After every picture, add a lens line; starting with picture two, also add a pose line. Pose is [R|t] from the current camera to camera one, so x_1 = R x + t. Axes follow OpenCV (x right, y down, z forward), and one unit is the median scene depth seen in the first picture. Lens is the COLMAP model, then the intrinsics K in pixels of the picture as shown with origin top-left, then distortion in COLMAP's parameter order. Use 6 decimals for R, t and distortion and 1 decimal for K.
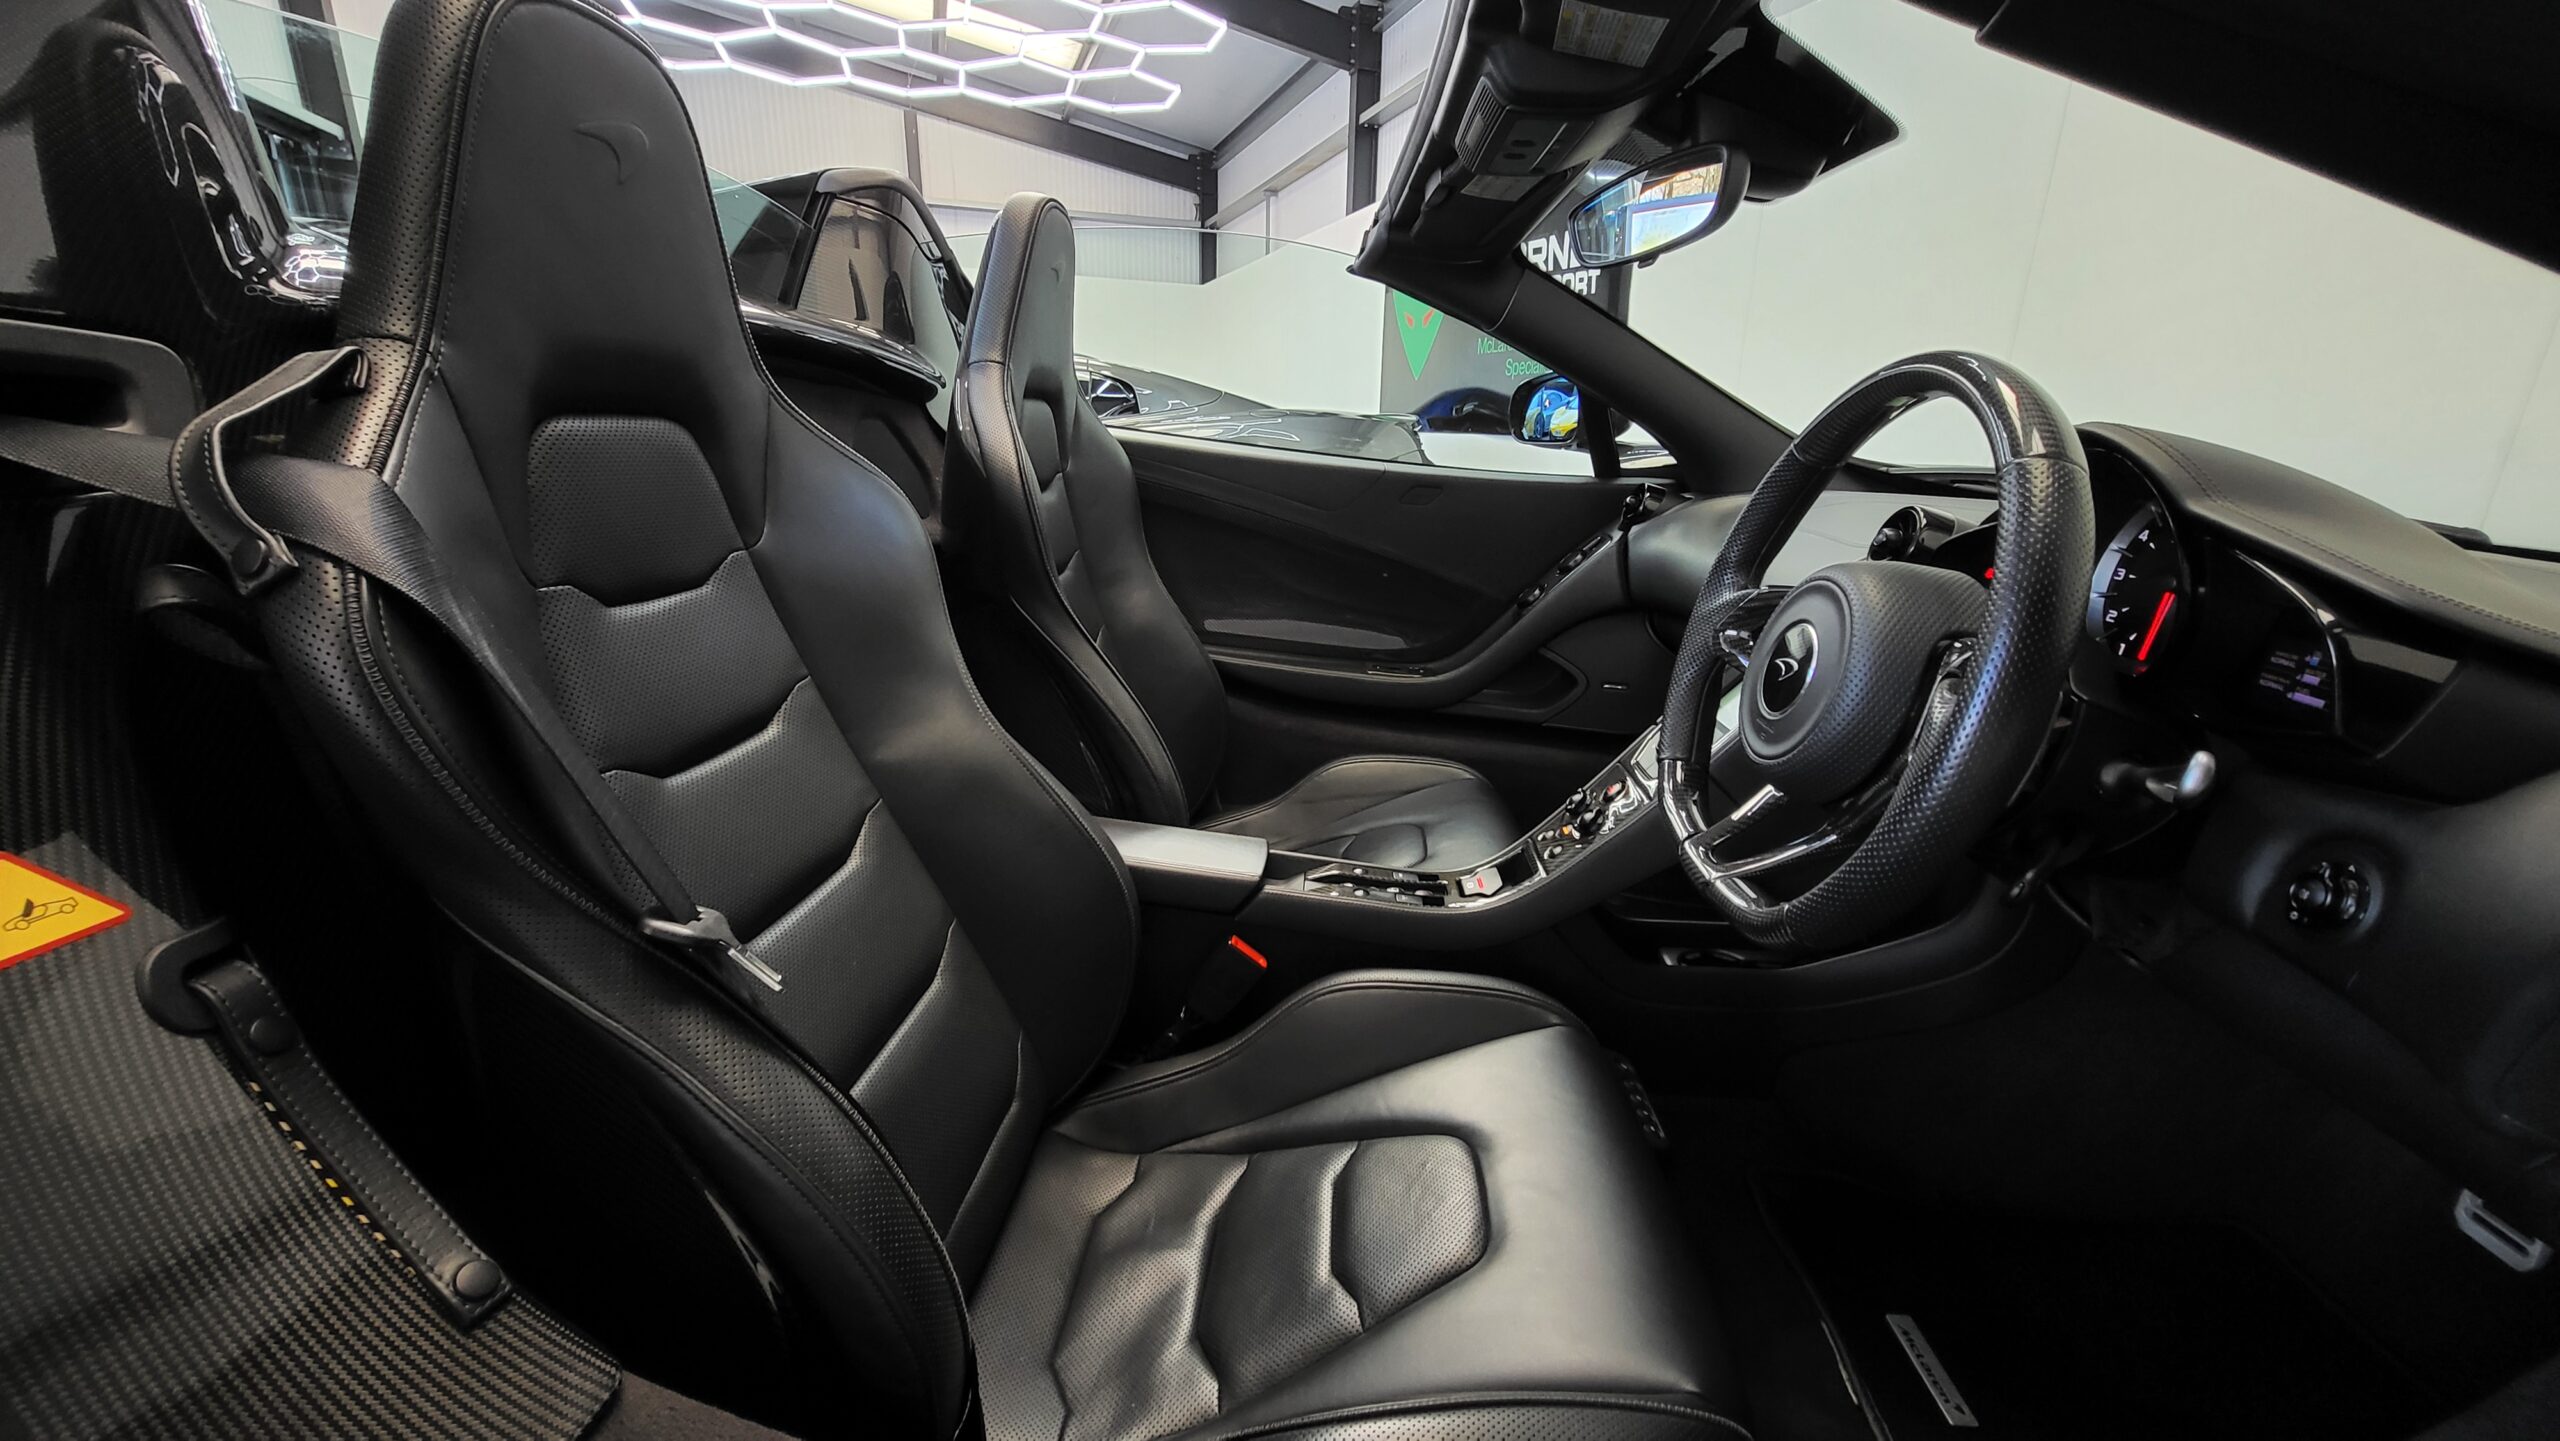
lens RADIAL K [[1012.0, 0, 1286.6], [0, 1012.0, 736.6], [0, 0, 1]] dist [-0.001508, 0.000455]
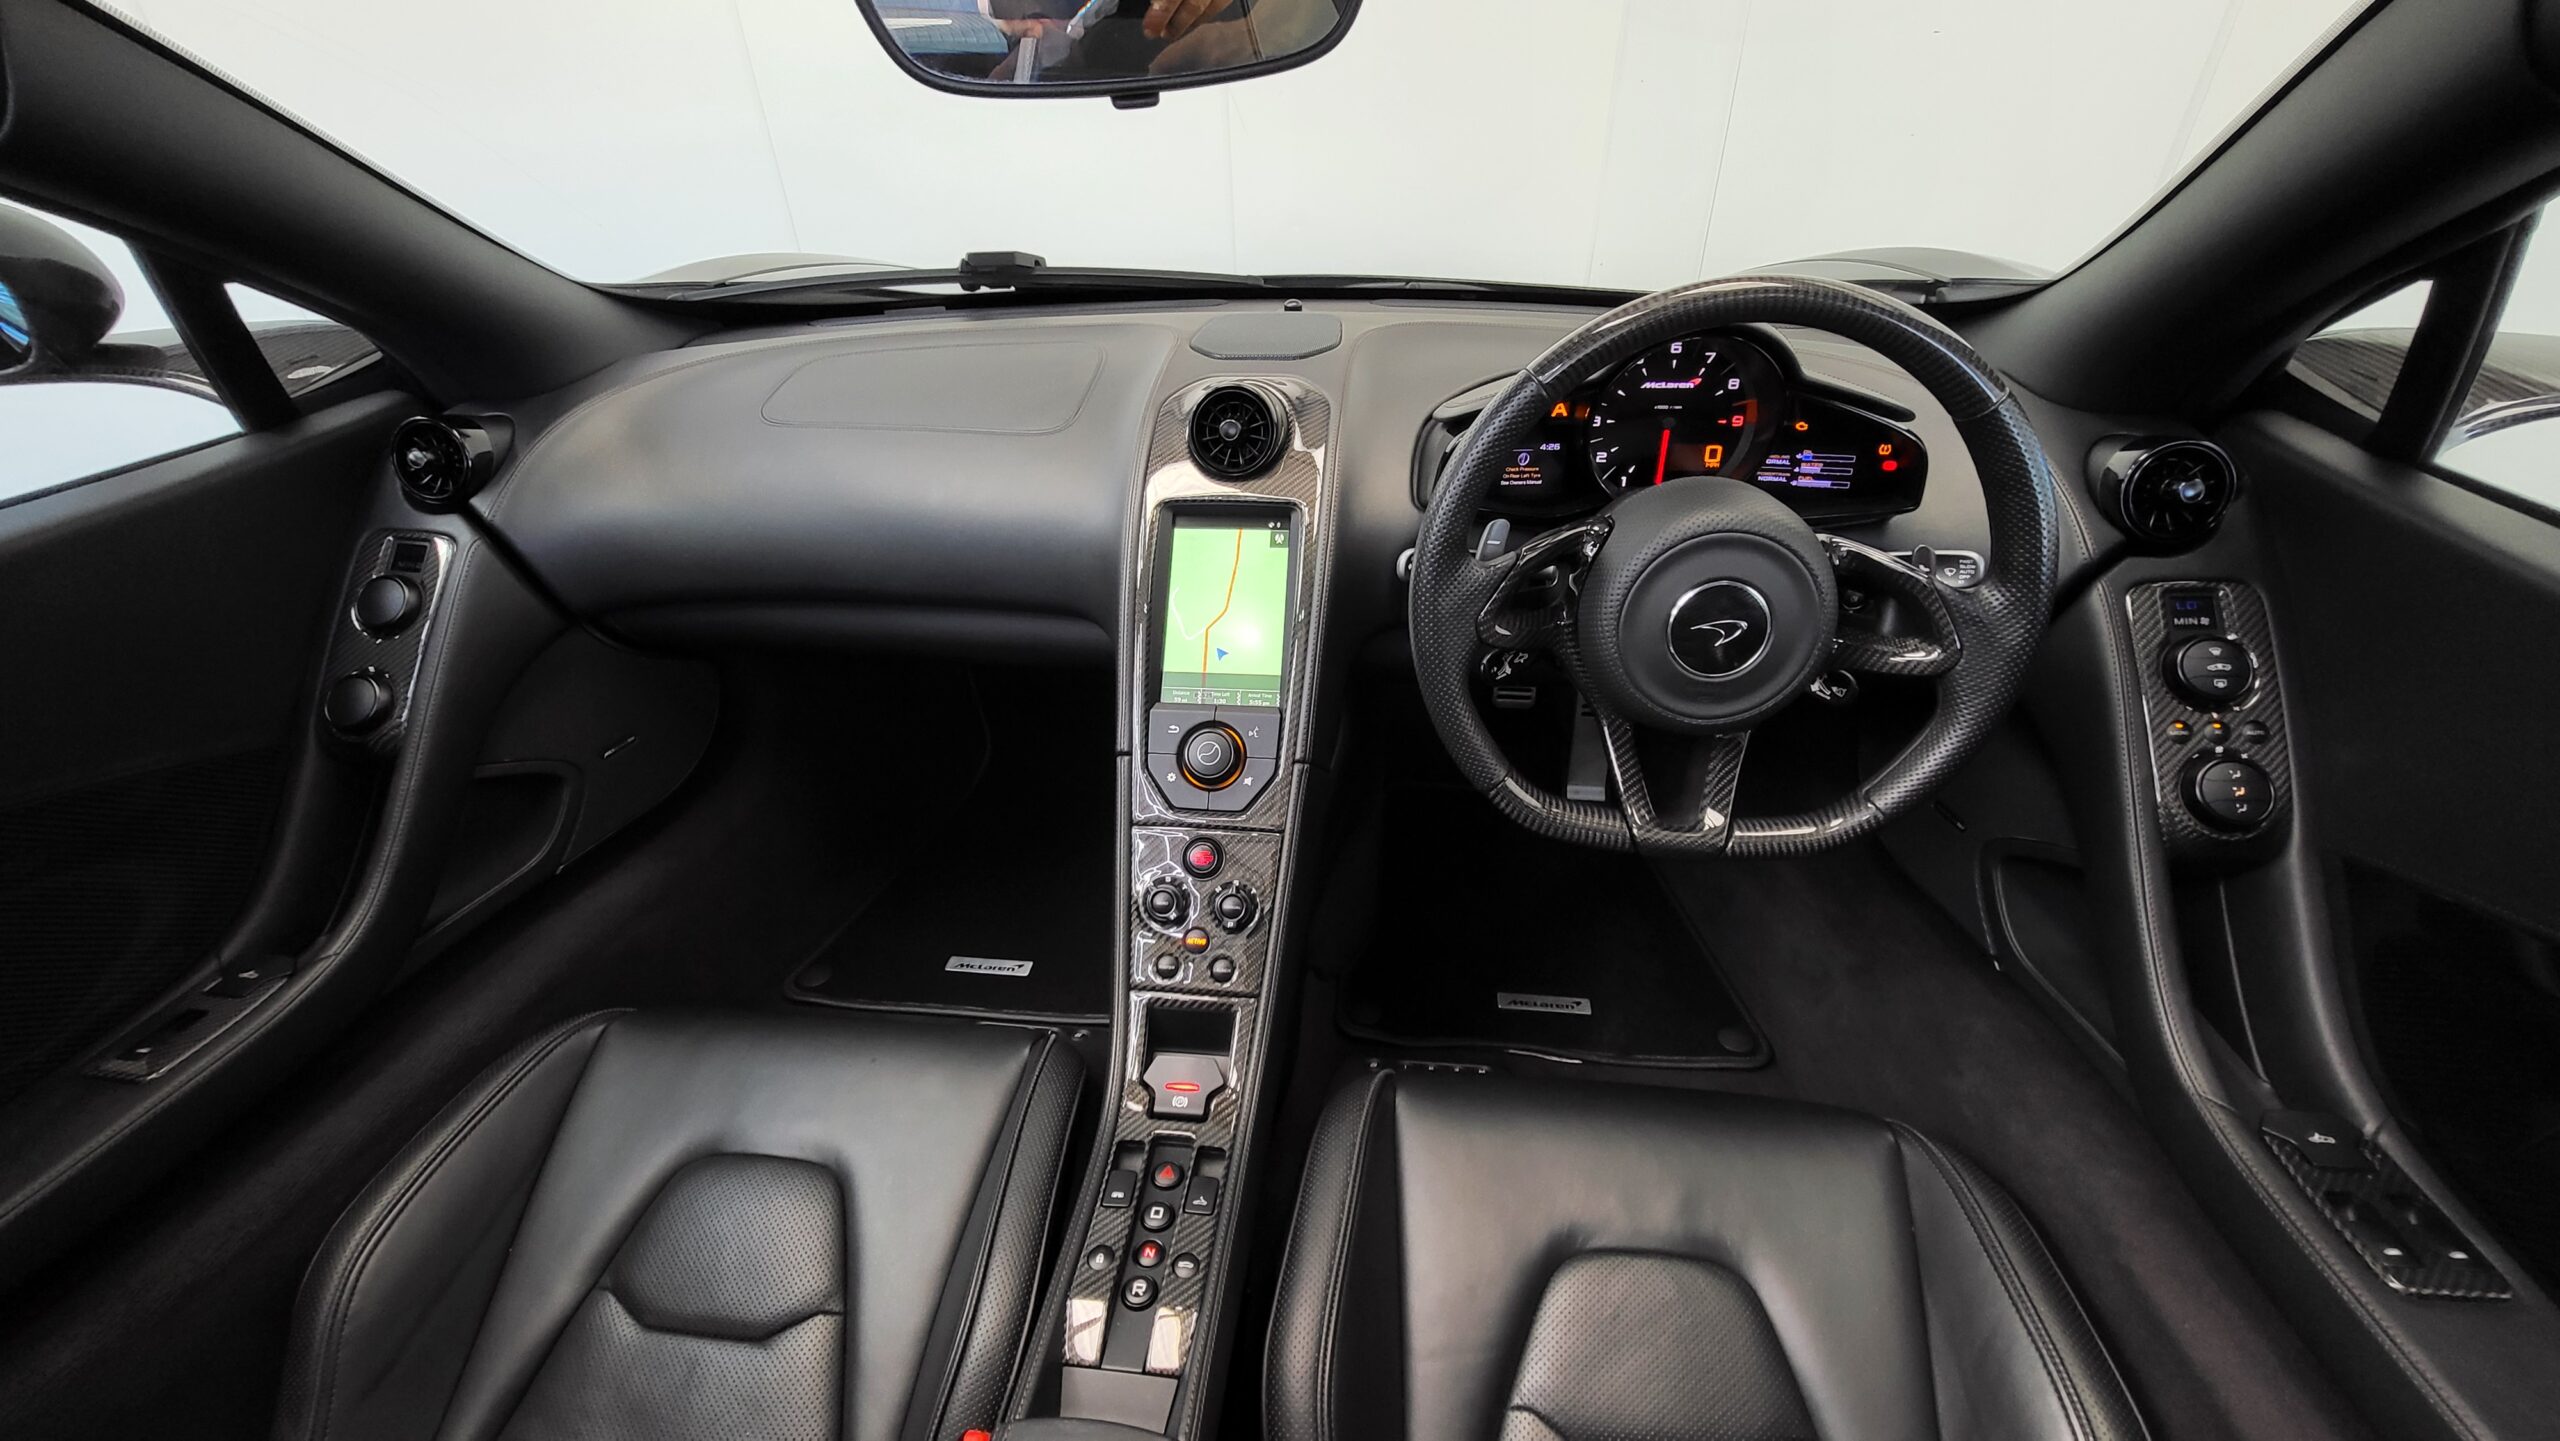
lens RADIAL K [[1012.0, 0, 1286.6], [0, 1012.0, 736.6], [0, 0, 1]] dist [-0.001508, 0.000455]
pose [[0.063364, -0.579462, 0.812532, -0.279621], [0.319025, 0.783210, 0.533672, -0.485022], [-0.945626, 0.225403, 0.234490, 0.911788]]
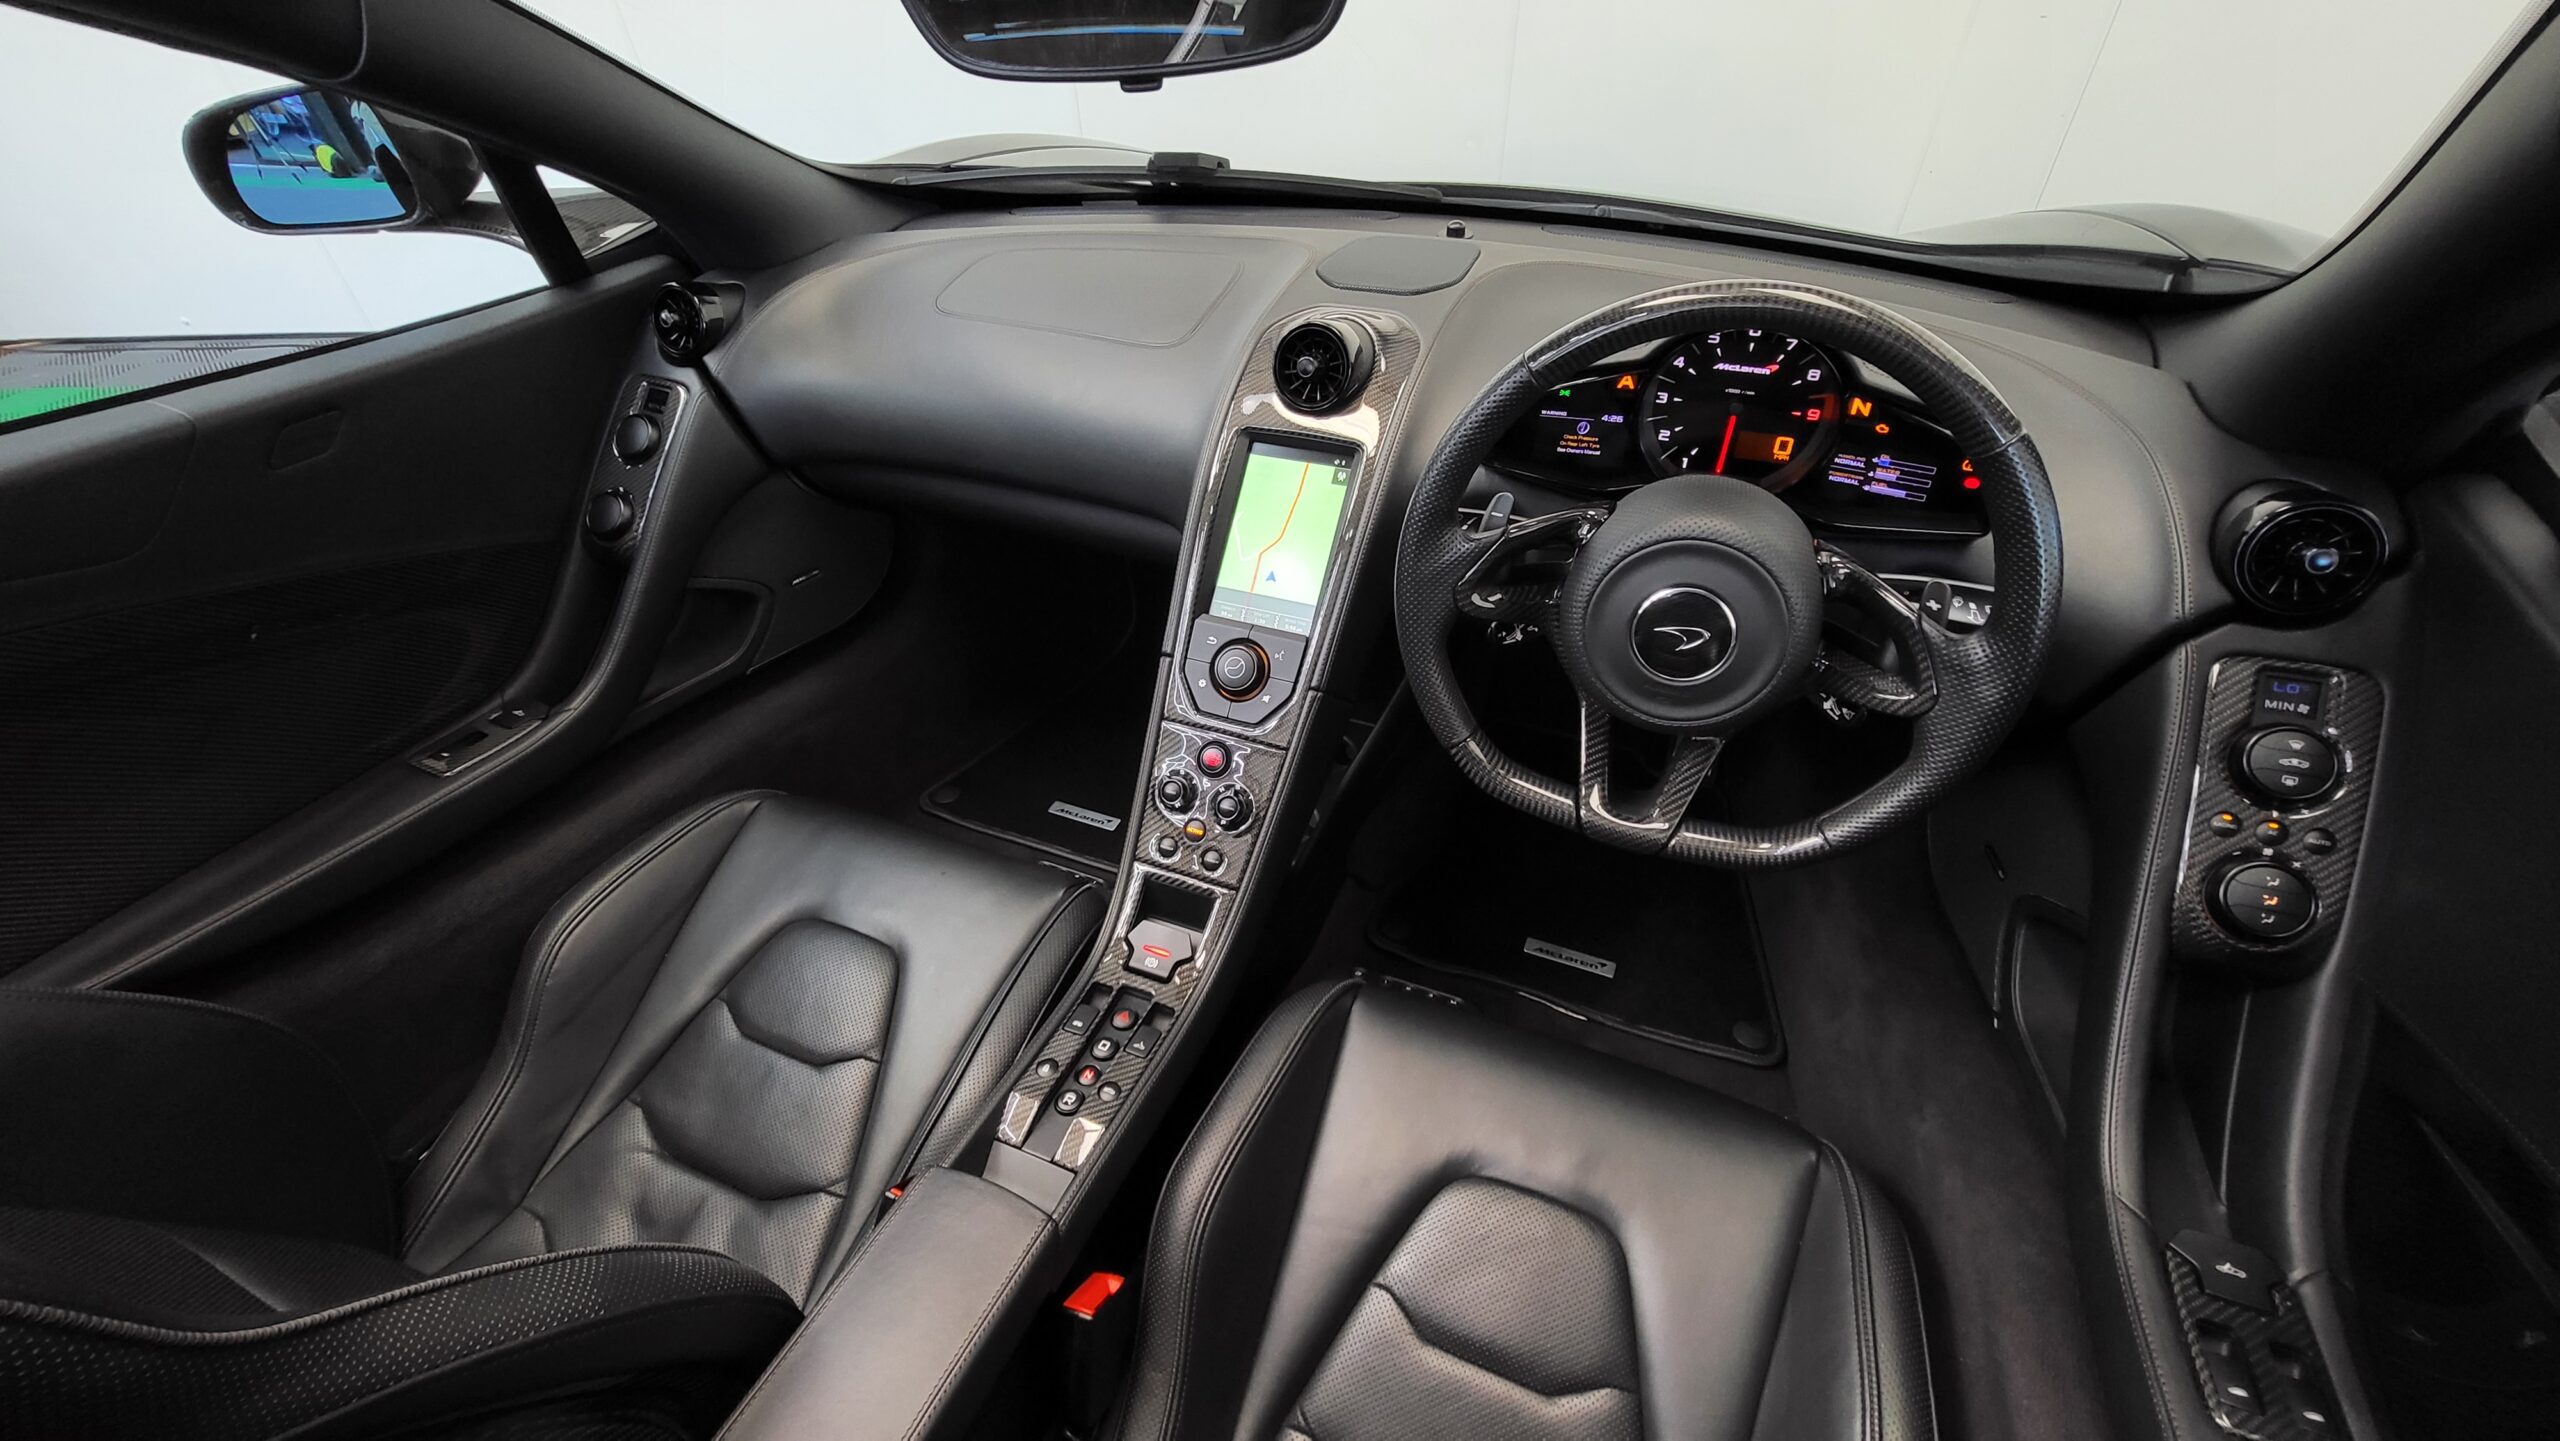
lens RADIAL K [[1012.0, 0, 1286.6], [0, 1012.0, 736.6], [0, 0, 1]] dist [-0.001508, 0.000455]
pose [[0.336534, -0.627039, 0.702543, -0.281645], [0.305171, 0.778418, 0.548576, -0.489938], [-0.890851, 0.029781, 0.453319, 0.694639]]
